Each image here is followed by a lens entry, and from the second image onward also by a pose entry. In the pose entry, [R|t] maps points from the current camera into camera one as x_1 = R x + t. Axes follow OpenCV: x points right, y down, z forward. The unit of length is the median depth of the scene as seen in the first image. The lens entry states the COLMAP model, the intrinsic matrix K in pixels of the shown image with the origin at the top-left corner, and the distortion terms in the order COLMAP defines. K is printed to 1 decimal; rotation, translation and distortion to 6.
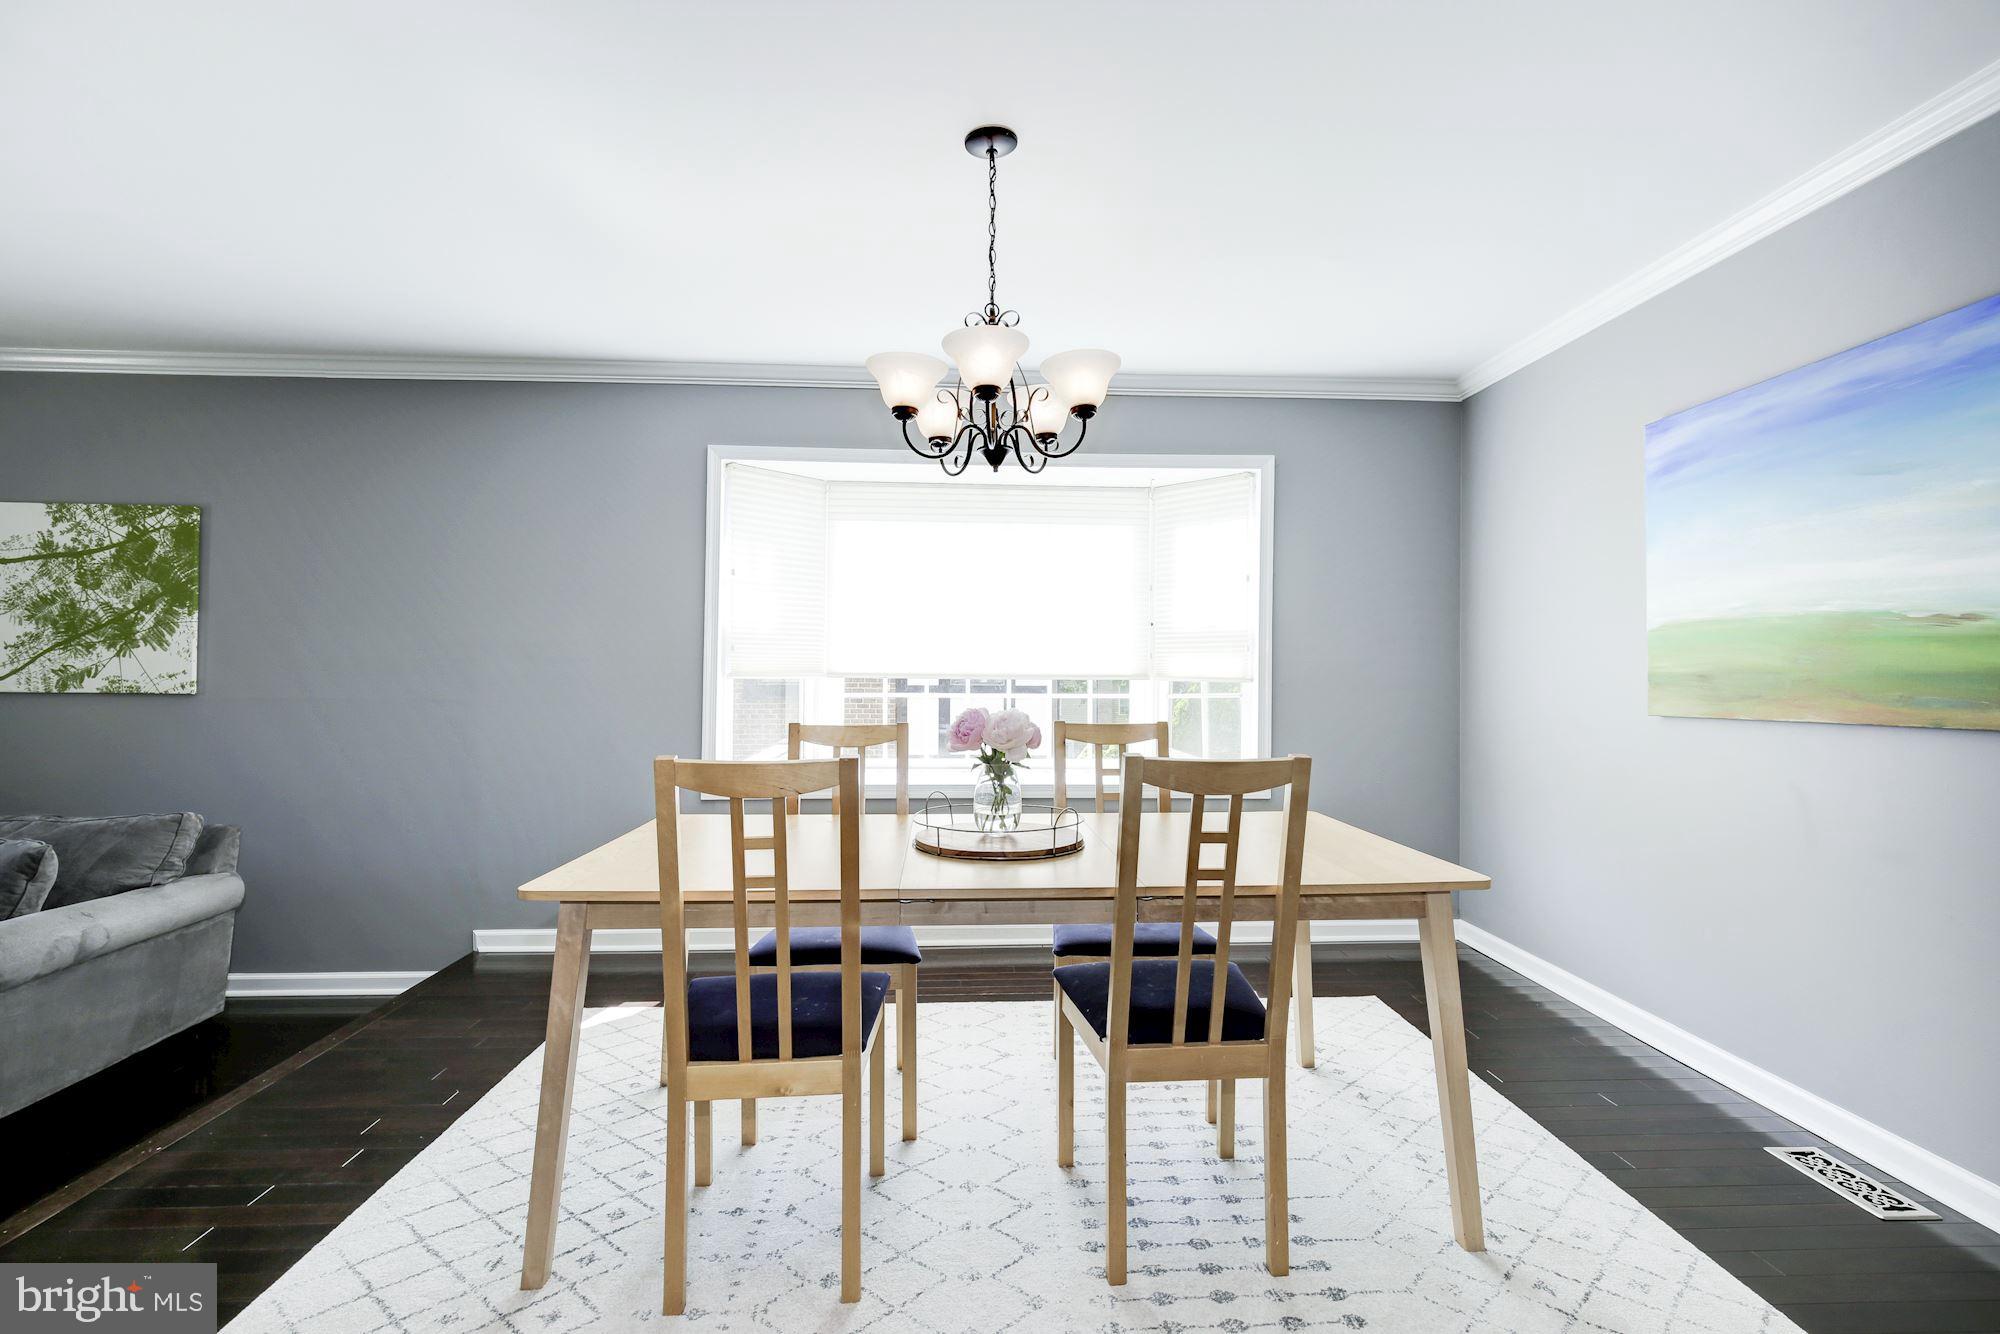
lens RADIAL K [[909.3, 0, 1006.1], [0, 909.3, 676.1], [0, 0, 1]] dist [-0.017302, 0.004688]
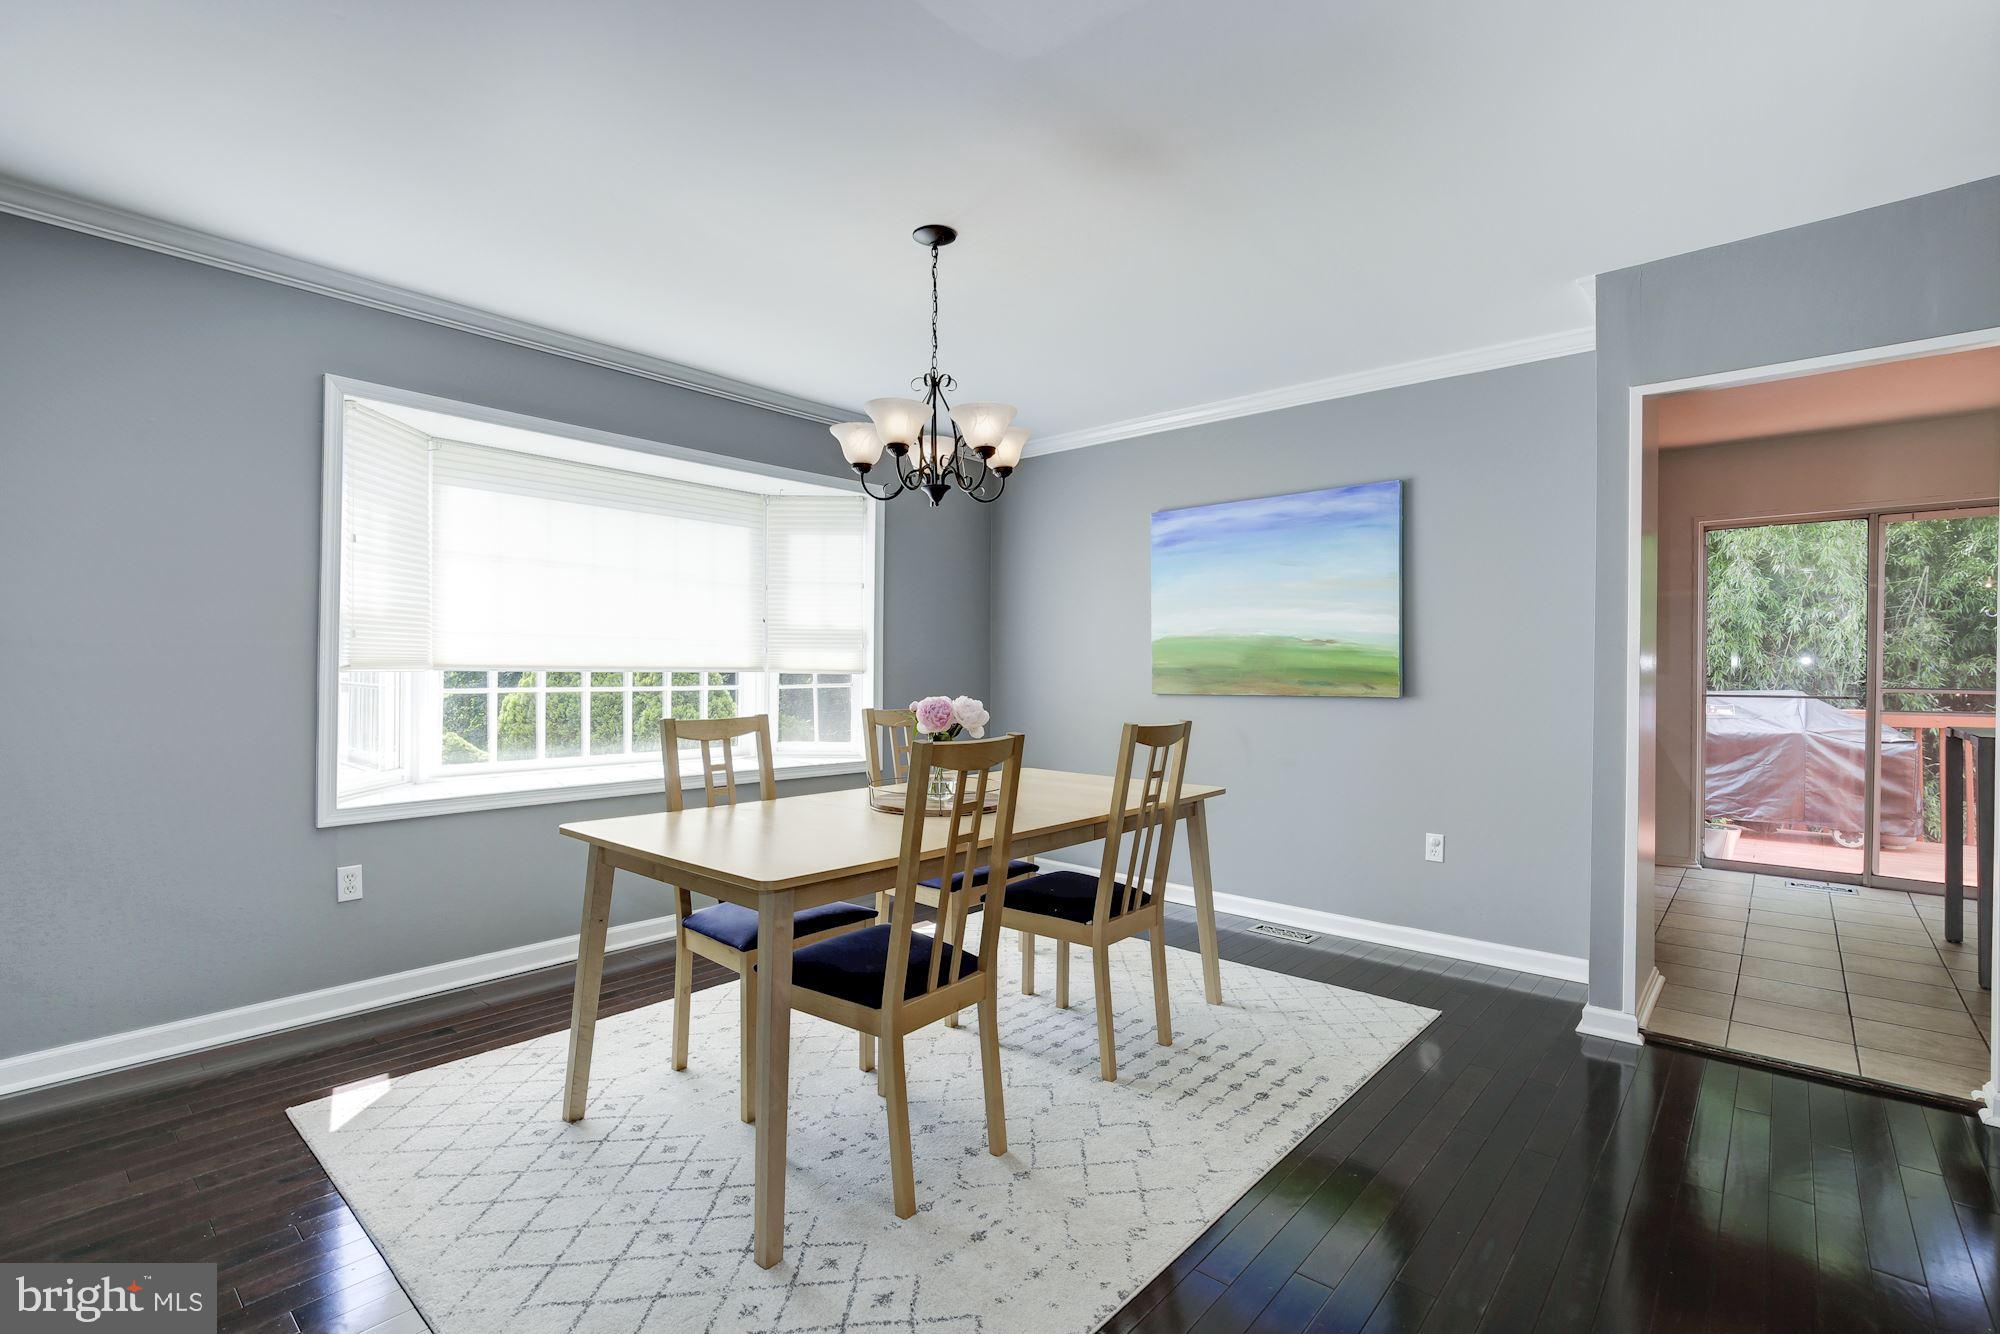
lens RADIAL K [[909.3, 0, 1006.1], [0, 909.3, 676.1], [0, 0, 1]] dist [-0.017302, 0.004688]
pose [[0.700095, -0.006389, 0.714022, -0.640187], [-0.001861, 0.999940, 0.010772, -0.005106], [-0.714048, -0.008870, 0.700041, 0.051989]]
